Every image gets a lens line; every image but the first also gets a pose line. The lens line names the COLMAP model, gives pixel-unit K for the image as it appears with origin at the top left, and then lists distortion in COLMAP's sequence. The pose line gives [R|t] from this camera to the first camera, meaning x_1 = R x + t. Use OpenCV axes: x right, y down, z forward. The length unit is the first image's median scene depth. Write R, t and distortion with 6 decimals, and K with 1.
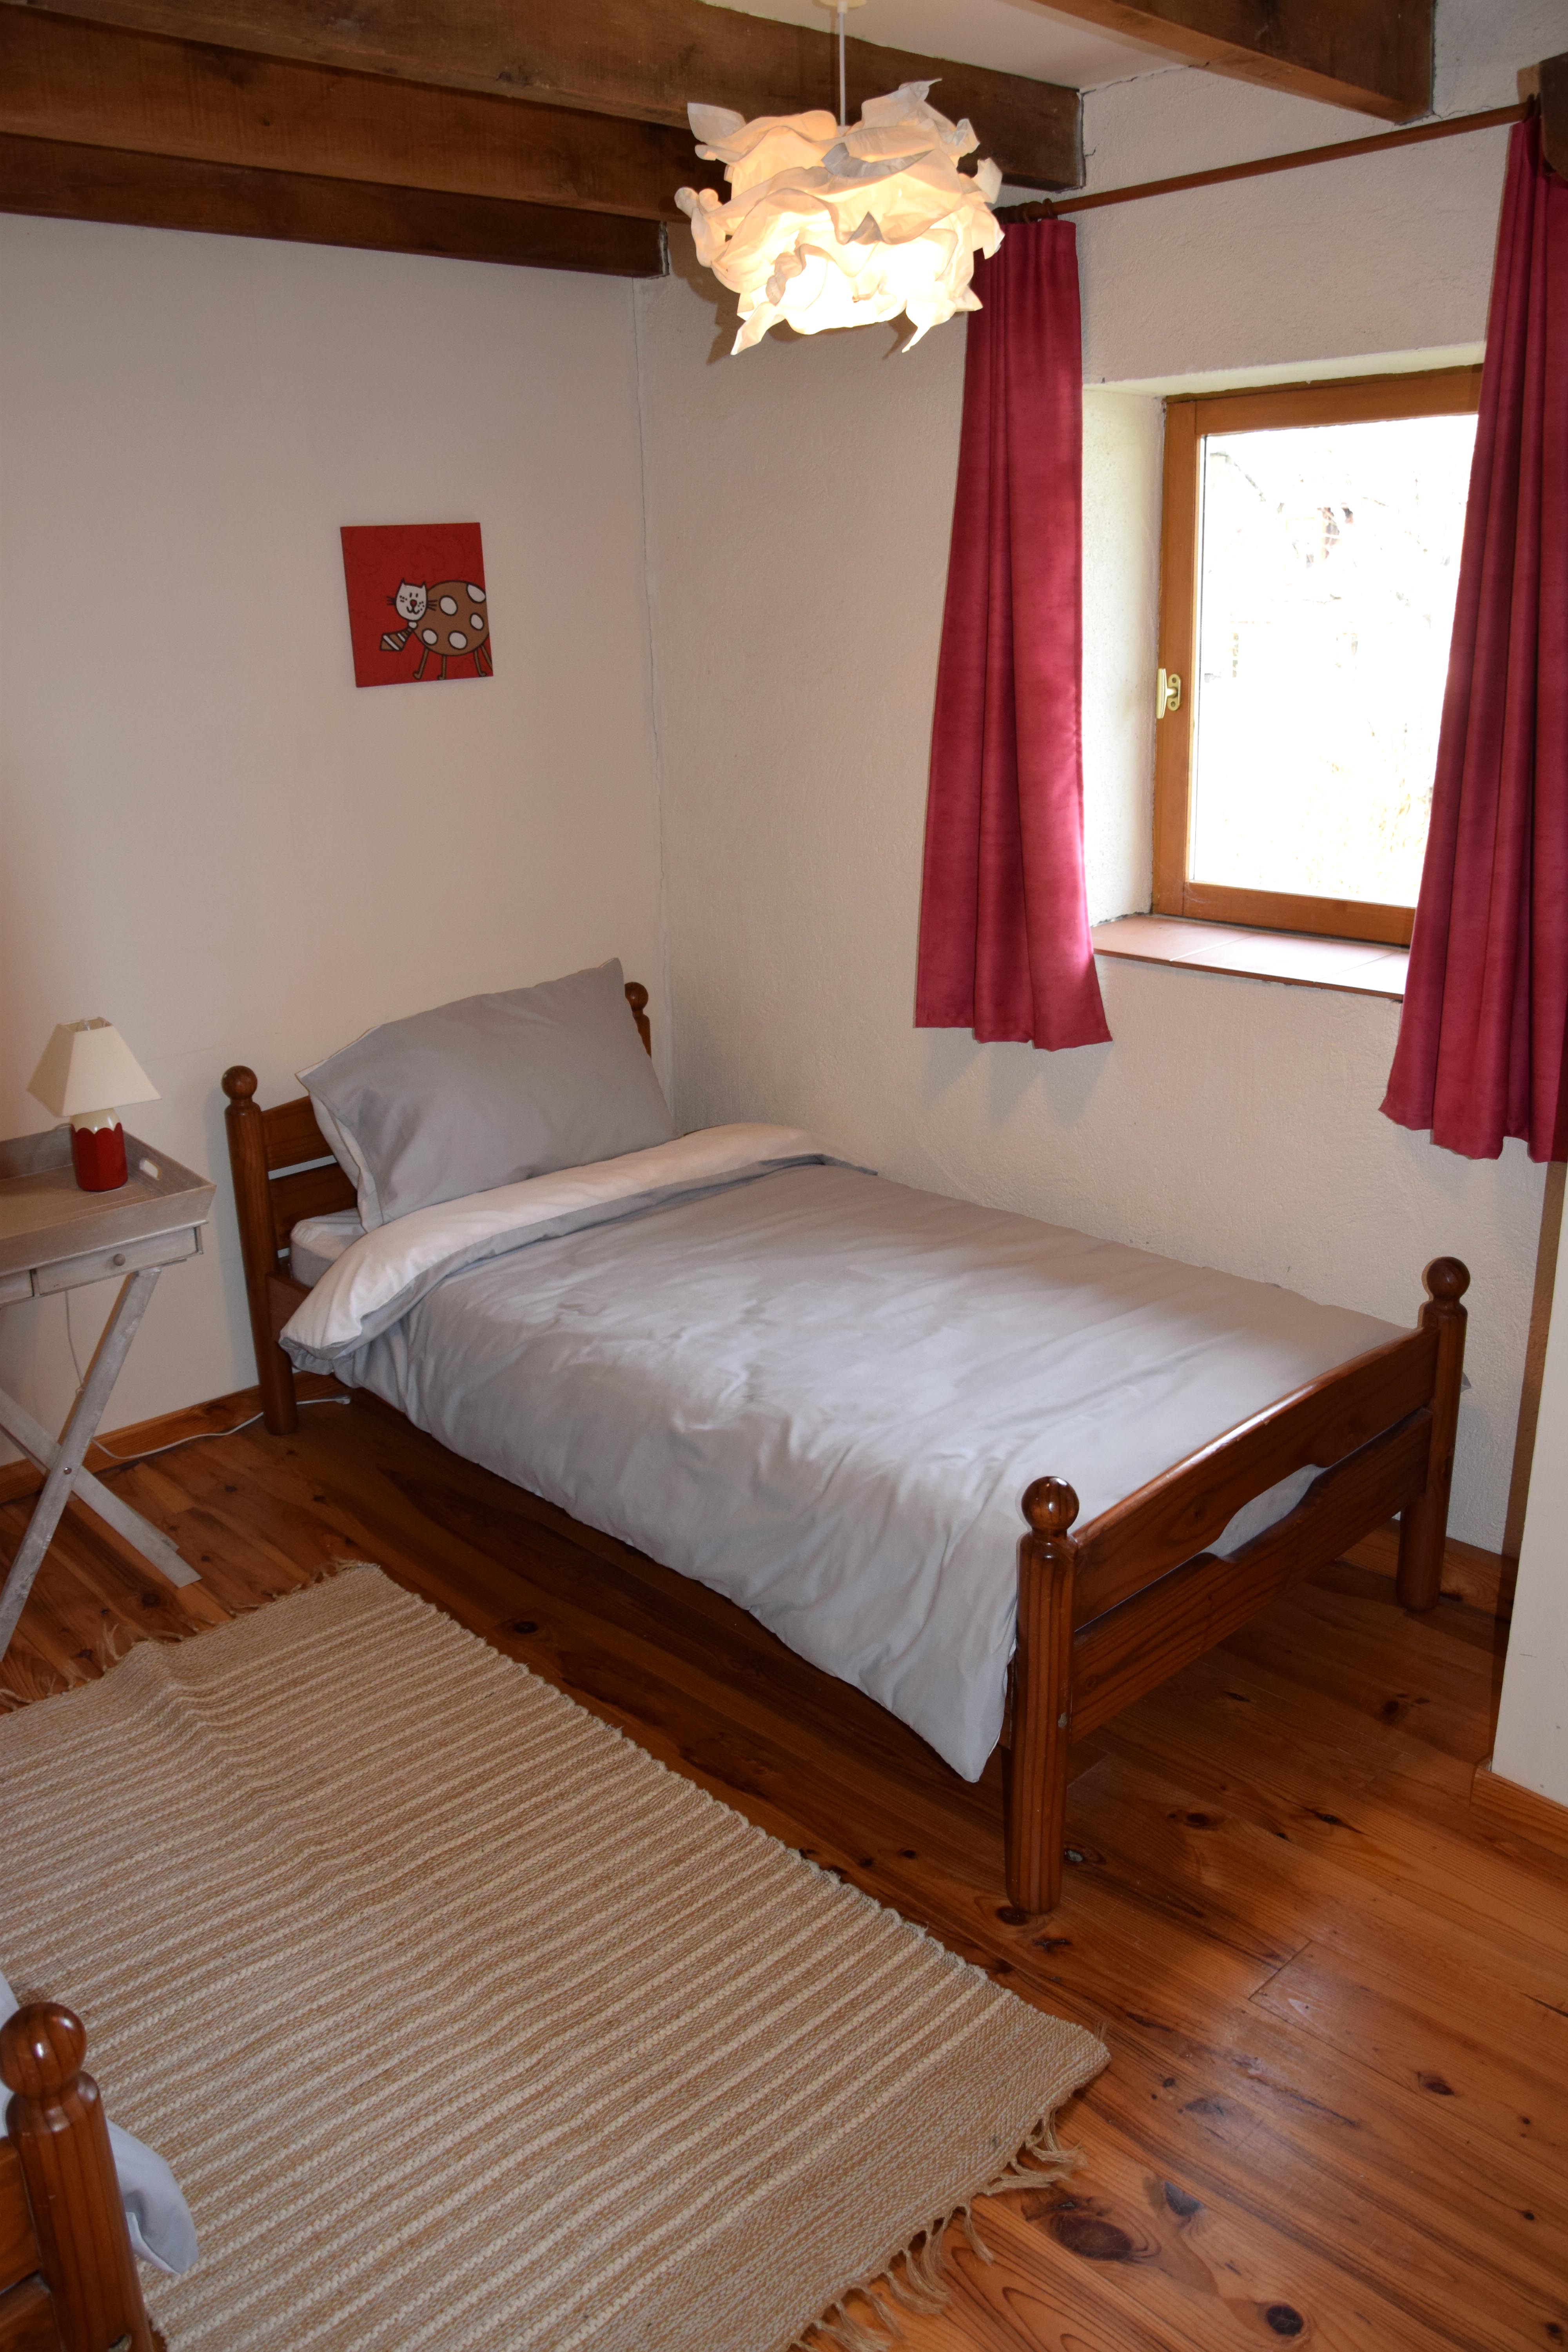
lens RADIAL K [[1823.3, 0, 784.0], [0, 1823.3, 1176.0], [0, 0, 1]] dist [-0.164453, 0.117350]
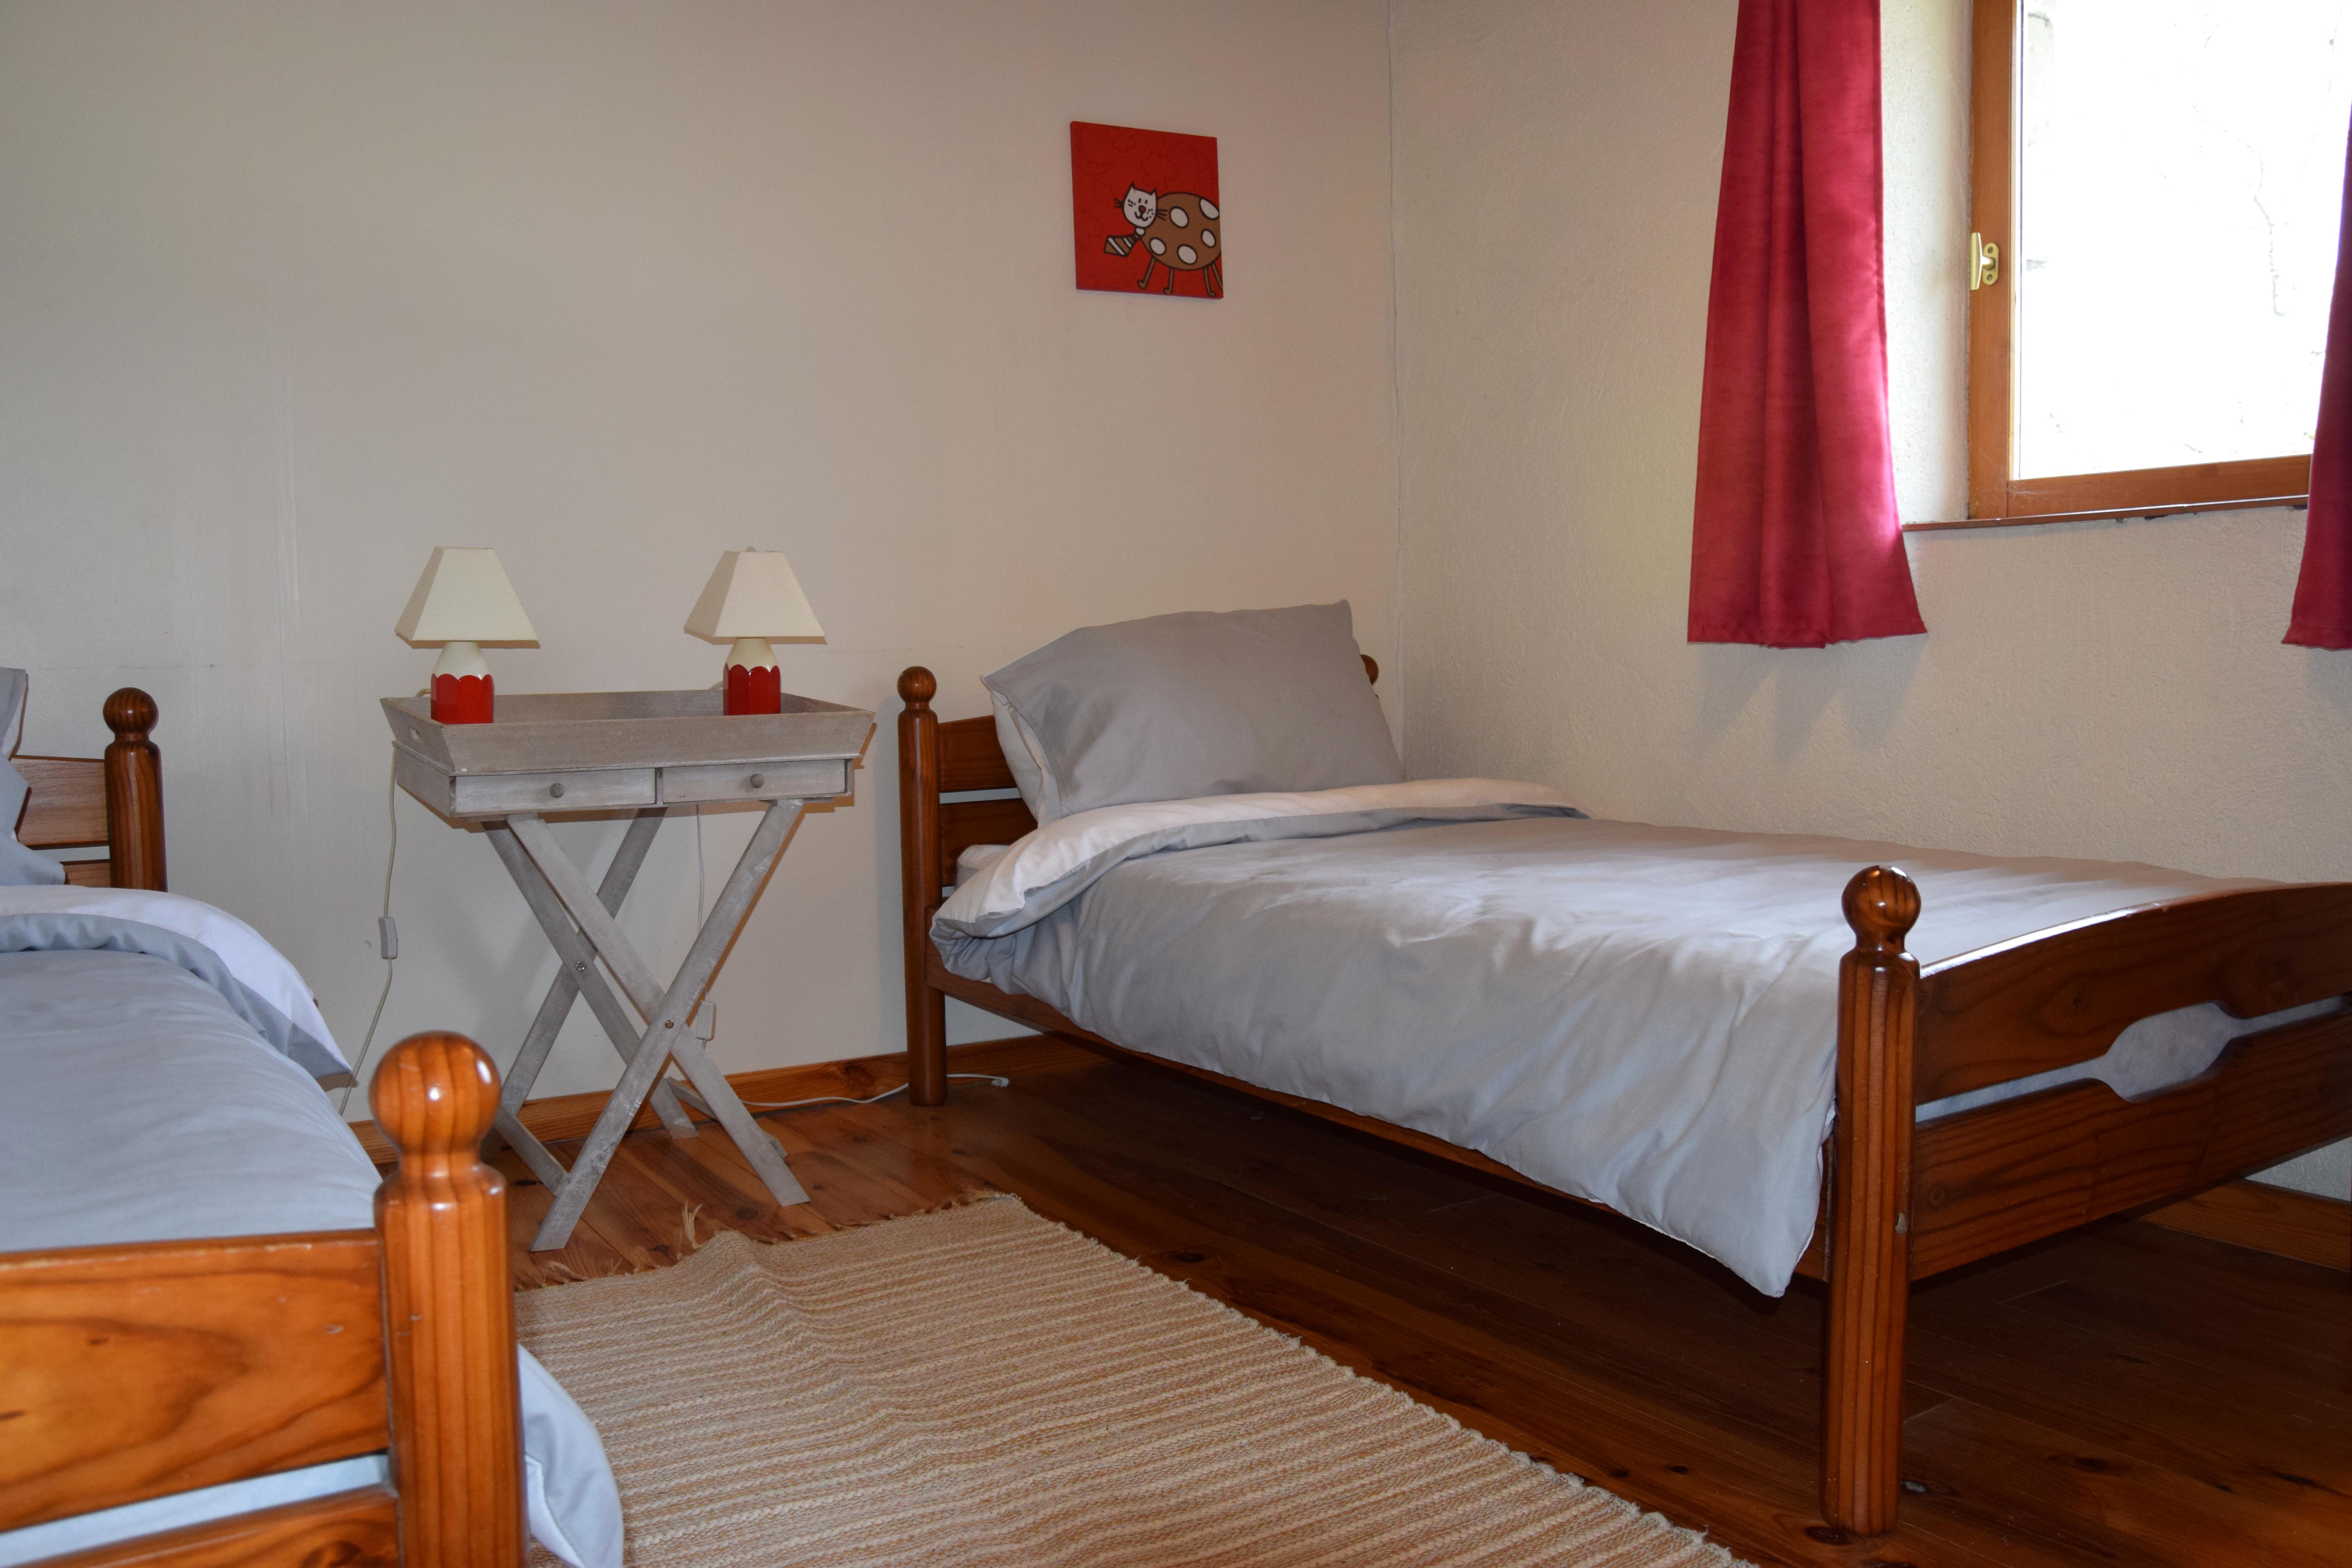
lens RADIAL K [[1935.5, 0, 1176.0], [0, 1935.5, 784.0], [0, 0, 1]] dist [-0.142863, 0.138713]
pose [[0.983211, 0.026838, -0.180490, -0.000081], [-0.066928, 0.973230, -0.219875, 0.230158], [0.169757, 0.228263, 0.958686, 0.125155]]
